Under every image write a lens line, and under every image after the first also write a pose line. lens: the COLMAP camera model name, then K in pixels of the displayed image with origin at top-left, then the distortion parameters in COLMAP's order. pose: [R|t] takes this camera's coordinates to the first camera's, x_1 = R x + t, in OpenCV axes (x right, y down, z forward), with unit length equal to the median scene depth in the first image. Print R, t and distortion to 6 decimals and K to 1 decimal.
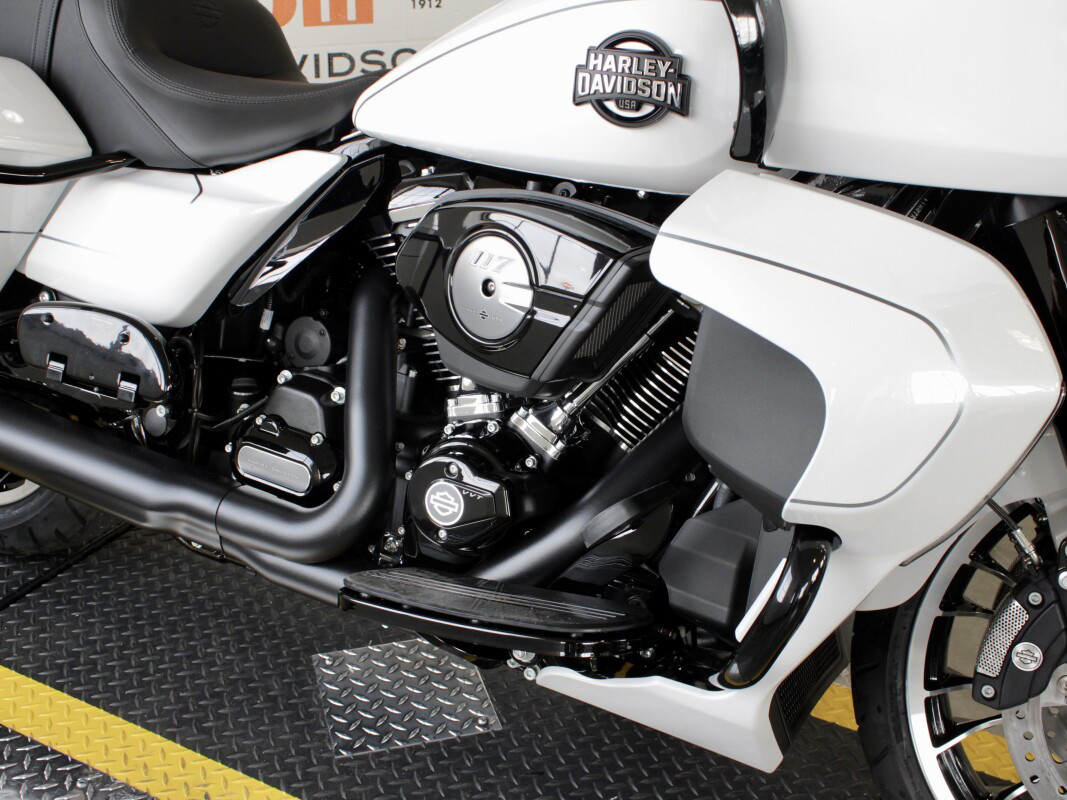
lens RADIAL K [[1216.3, 0, 532.1], [0, 1216.3, 396.8], [0, 0, 1]] dist [-0.075774, 0.000000]
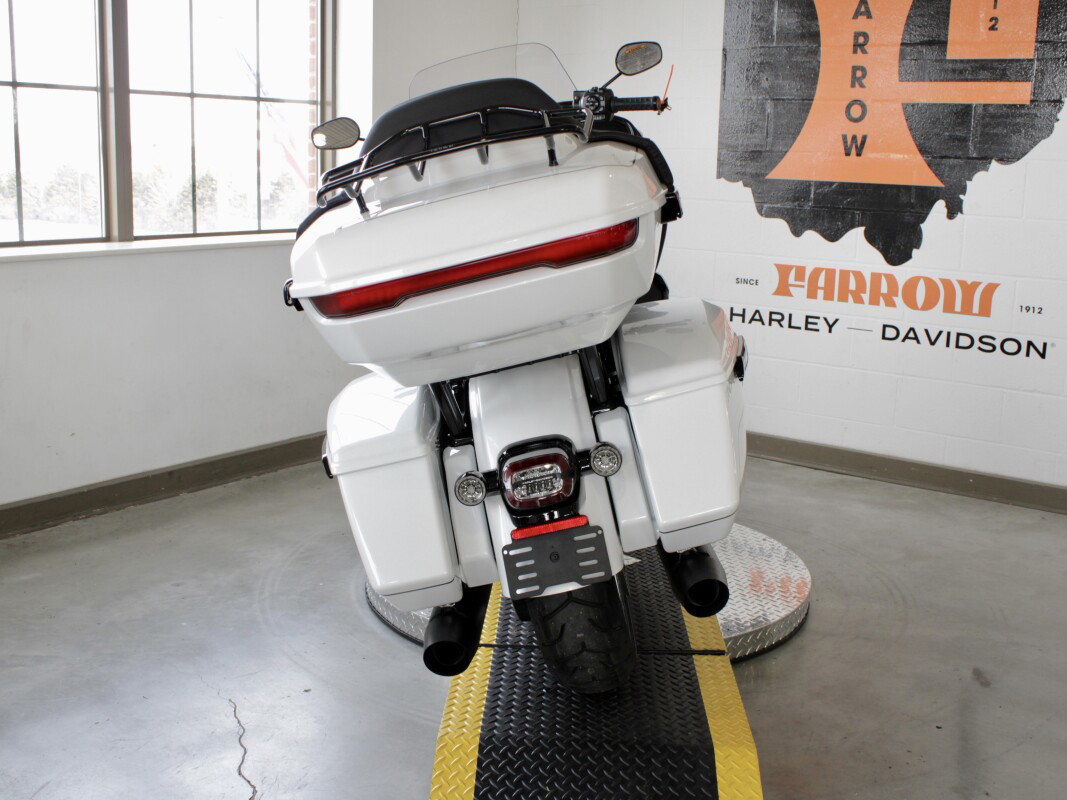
lens RADIAL K [[1216.3, 0, 543.5], [0, 1216.3, 409.1], [0, 0, 1]] dist [-0.075774, 0.000000]
pose [[0.480364, 0.167883, -0.860852, 1.836797], [-0.391737, 0.919236, -0.039325, 0.126054], [0.784724, 0.356118, 0.507334, -0.251293]]
